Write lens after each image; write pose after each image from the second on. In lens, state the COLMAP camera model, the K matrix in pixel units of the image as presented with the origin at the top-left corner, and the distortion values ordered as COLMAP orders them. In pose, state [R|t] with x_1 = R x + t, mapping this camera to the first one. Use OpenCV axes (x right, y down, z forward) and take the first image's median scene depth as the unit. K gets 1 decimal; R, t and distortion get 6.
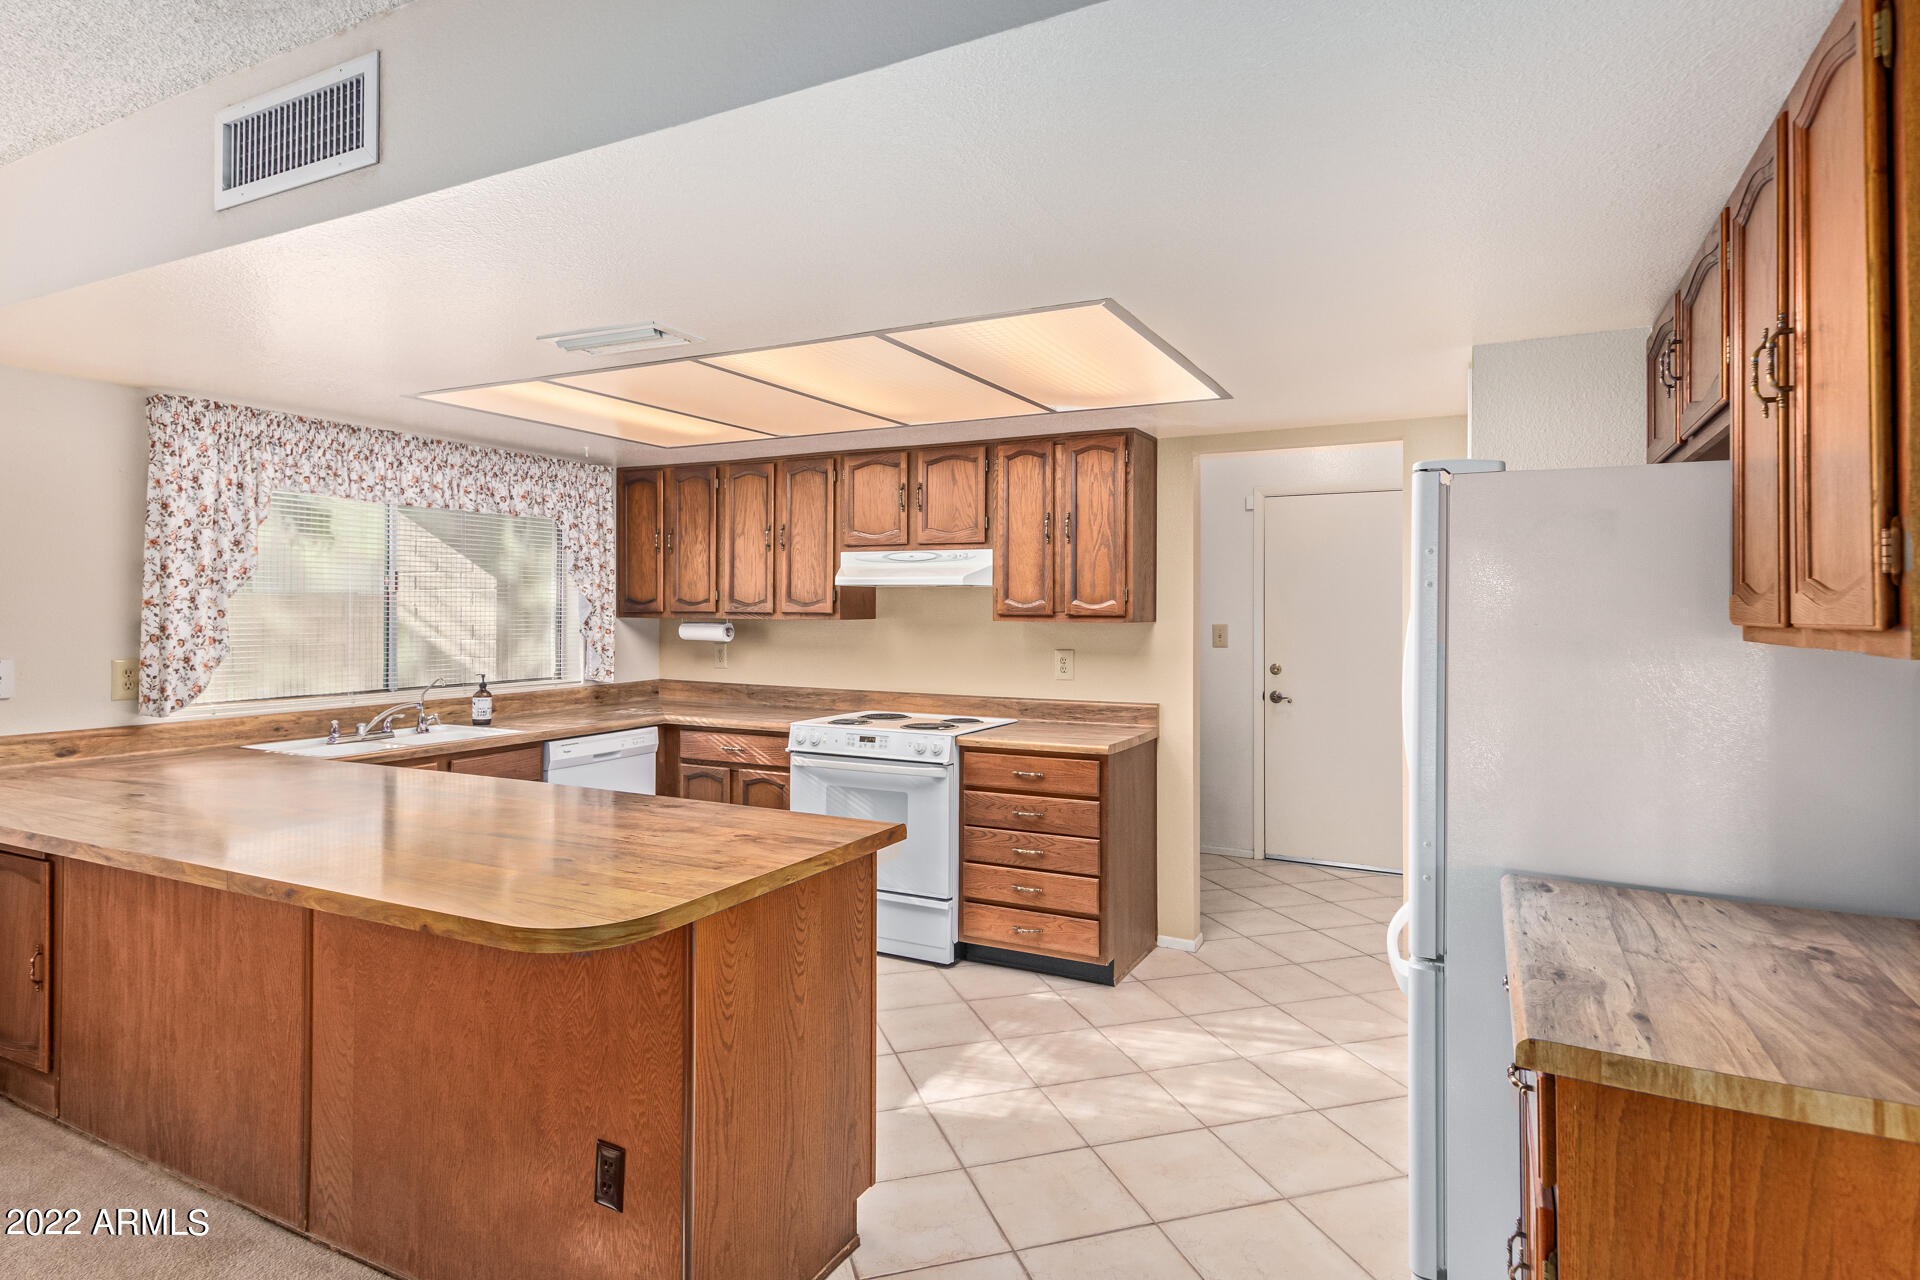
lens RADIAL K [[1029.1, 0, 948.3], [0, 1029.1, 610.0], [0, 0, 1]] dist [0.020111, -0.000729]
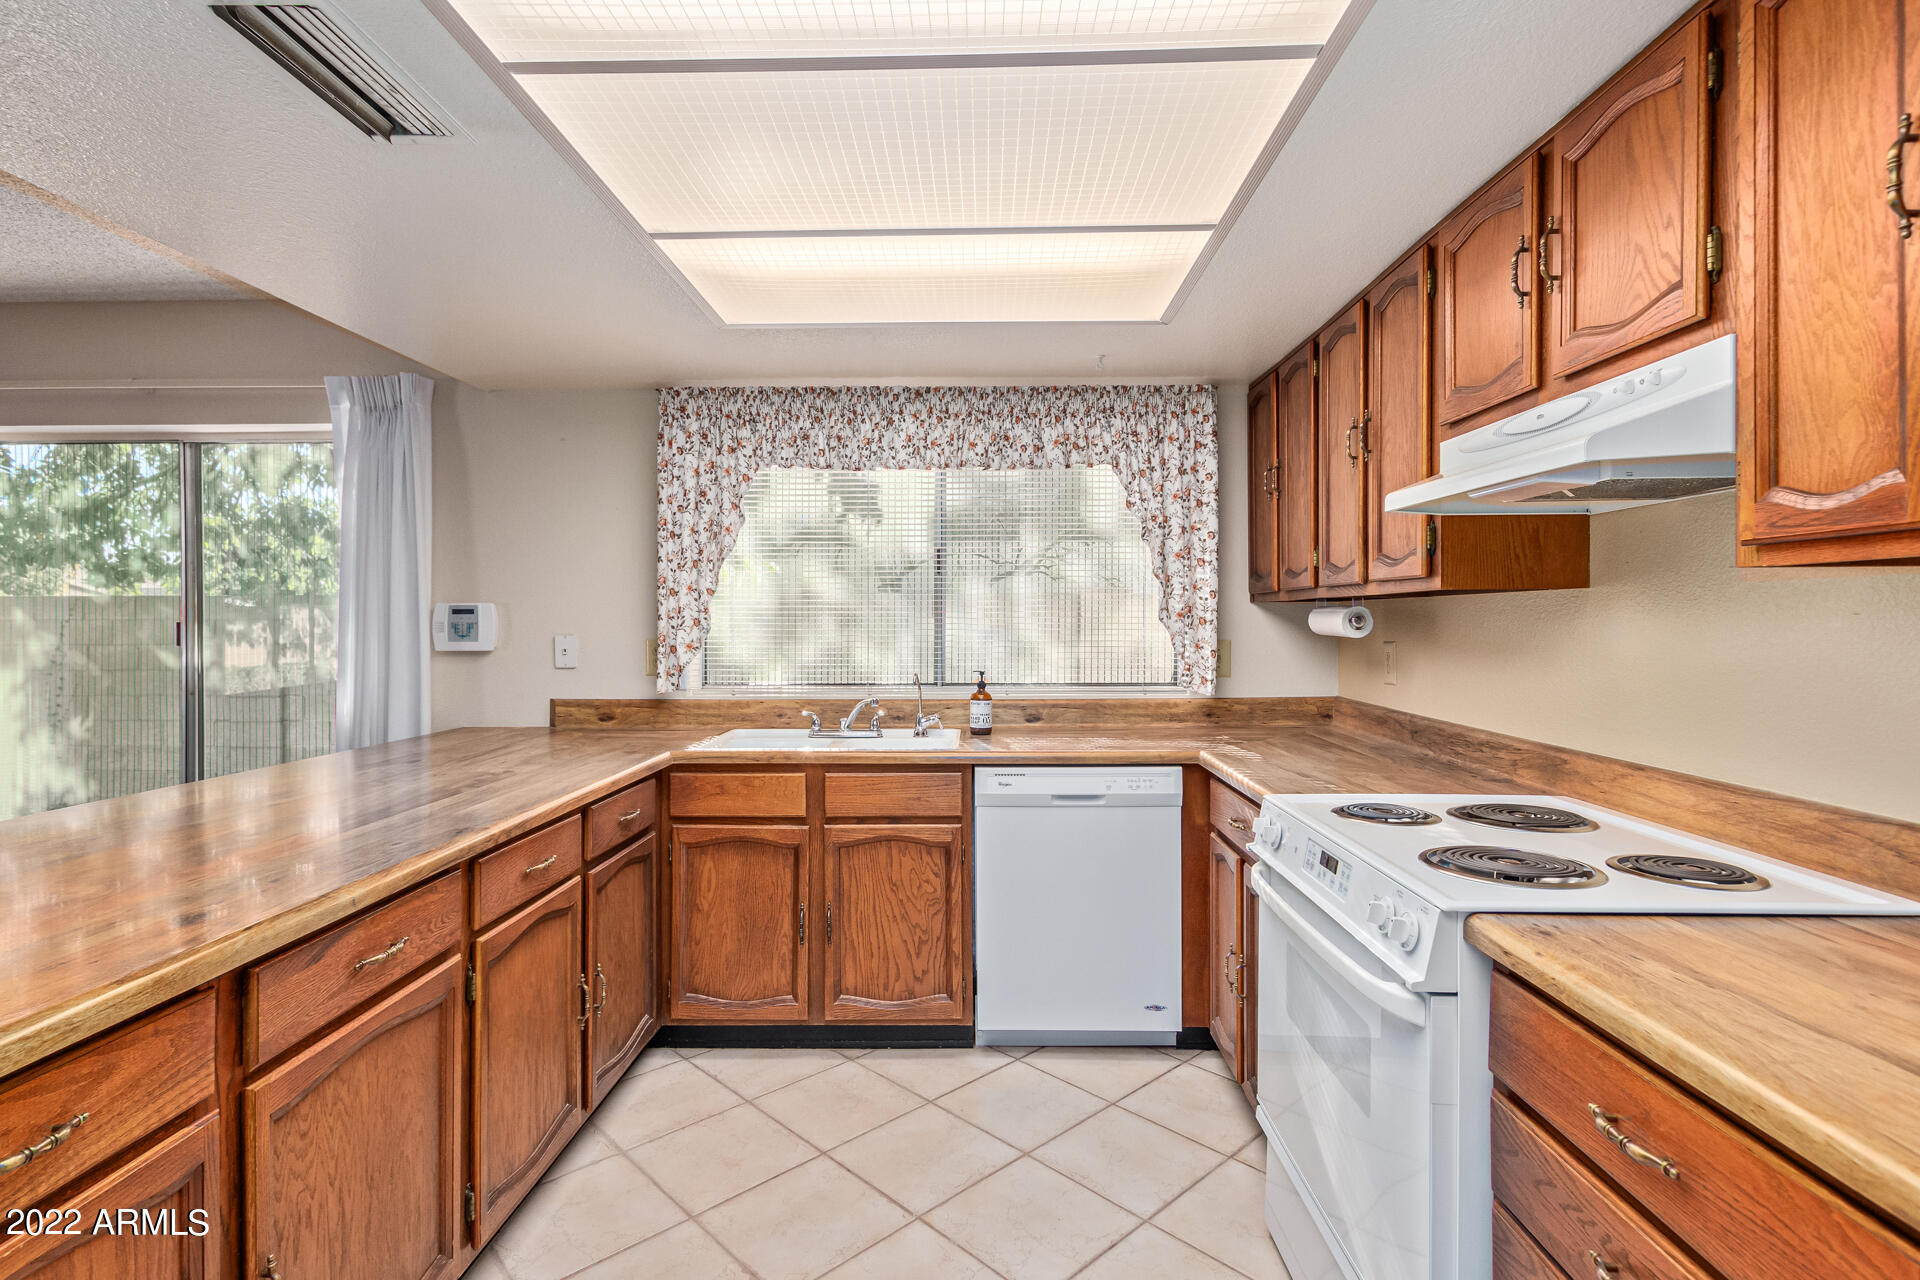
lens RADIAL K [[942.8, 0, 967.6], [0, 942.8, 626.1], [0, 0, 1]] dist [0.009629, 0.000168]
pose [[0.443550, -0.000567, -0.896249, 0.194833], [0.002397, 0.999997, 0.000554, 0.027015], [0.896246, -0.002394, 0.443550, 0.669808]]
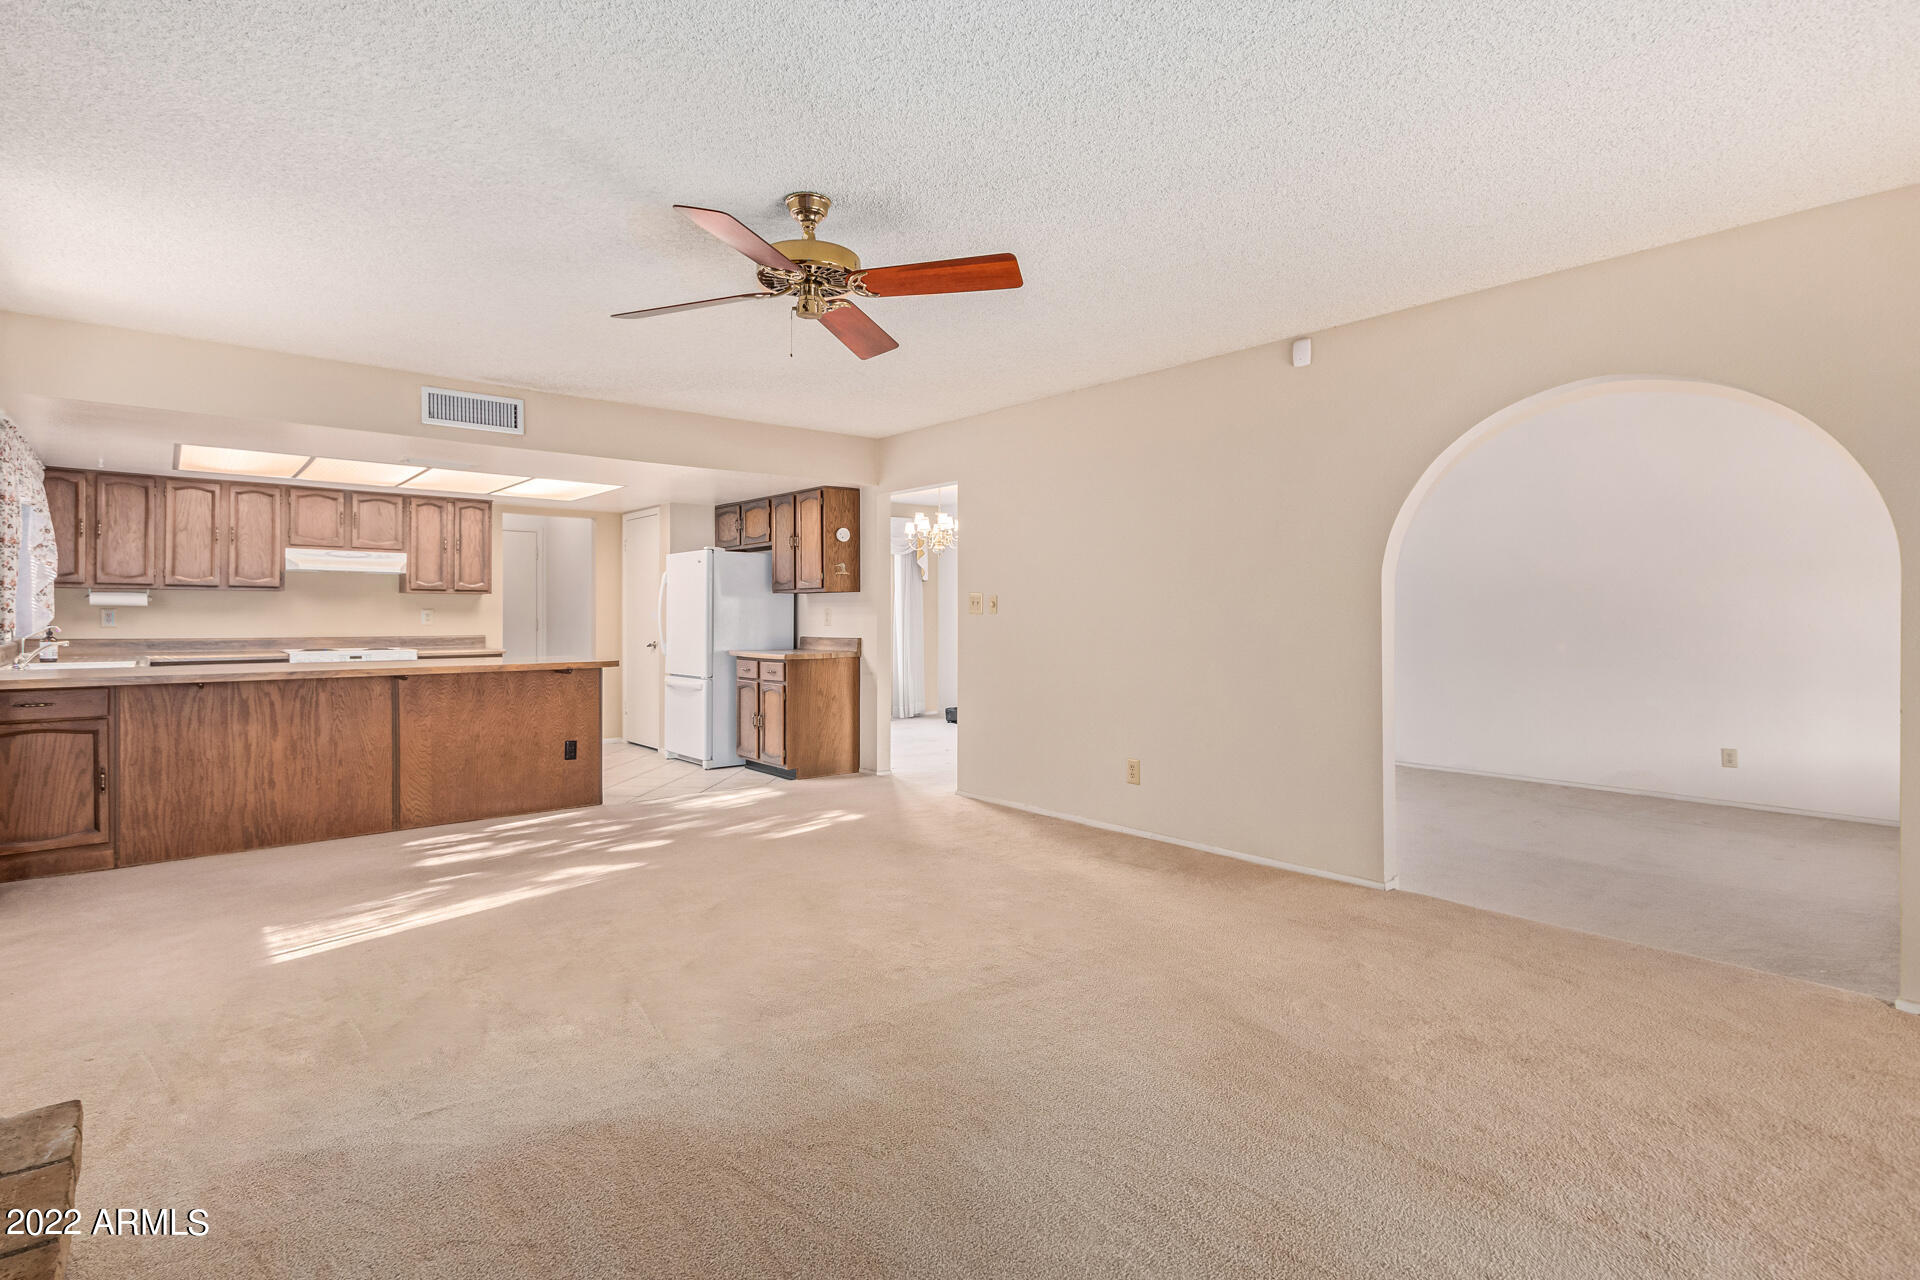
lens RADIAL K [[942.8, 0, 954.0], [0, 942.8, 611.2], [0, 0, 1]] dist [0.009629, 0.000168]
pose [[0.387176, 0.001842, 0.922004, -1.133945], [-0.001067, 0.999998, -0.001550, 0.045475], [-0.922005, -0.000384, 0.387178, -0.555920]]
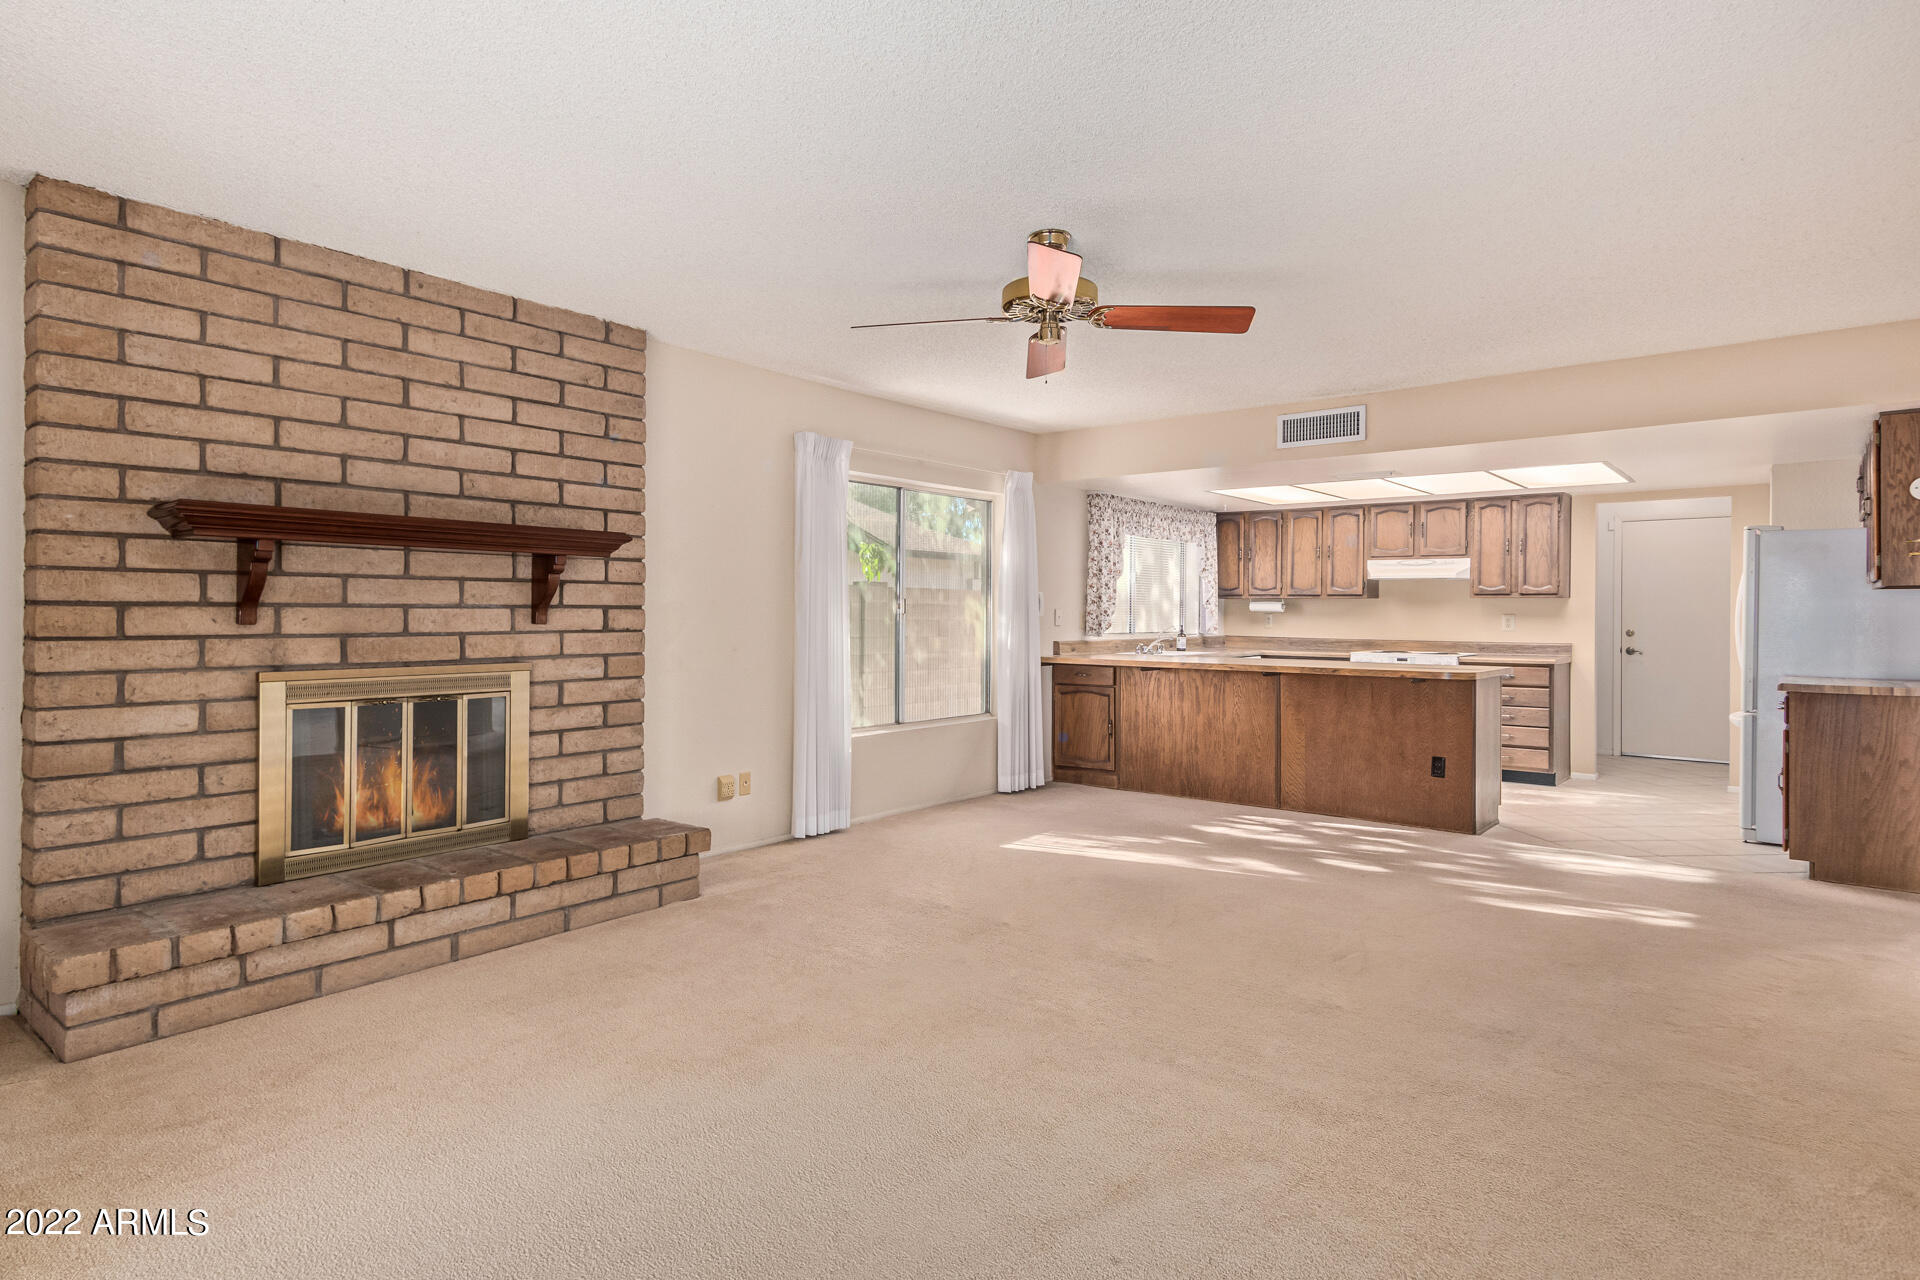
lens RADIAL K [[1029.1, 0, 950.0], [0, 1029.1, 617.2], [0, 0, 1]] dist [0.020111, -0.000729]
pose [[0.978128, 0.004535, -0.207954, -0.475412], [-0.003909, 0.999987, 0.003423, 0.042680], [0.207967, -0.002536, 0.978133, -0.981506]]
